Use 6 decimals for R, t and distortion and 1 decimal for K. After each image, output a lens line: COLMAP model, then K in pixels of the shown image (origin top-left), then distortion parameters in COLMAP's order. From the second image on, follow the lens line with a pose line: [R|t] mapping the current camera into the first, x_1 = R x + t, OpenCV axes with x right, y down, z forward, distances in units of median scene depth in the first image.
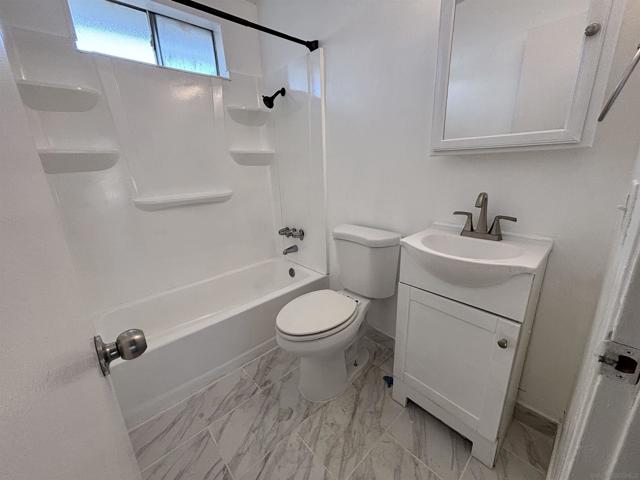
lens RADIAL K [[257.6, 0, 320.0], [0, 257.6, 240.0], [0, 0, 1]] dist [-0.000604, -0.000306]
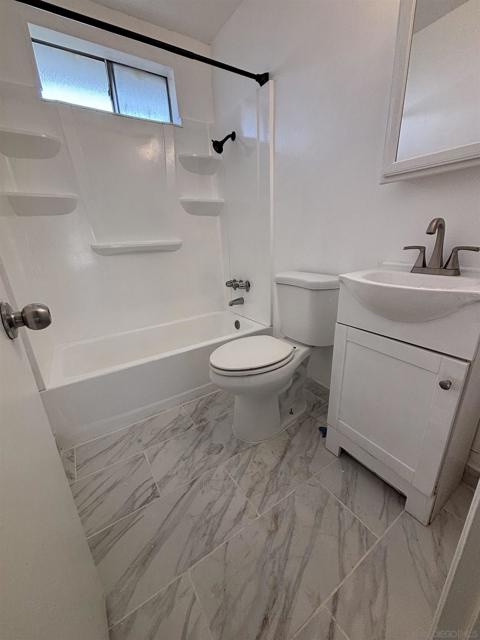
lens RADIAL K [[257.6, 0, 240.0], [0, 257.6, 320.0], [0, 0, 1]] dist [-0.000604, -0.000306]
pose [[0.987929, 0.047295, -0.147514, 0.084363], [-0.040665, 0.998036, 0.047642, 0.104659], [0.149477, -0.041068, 0.987912, 0.019927]]
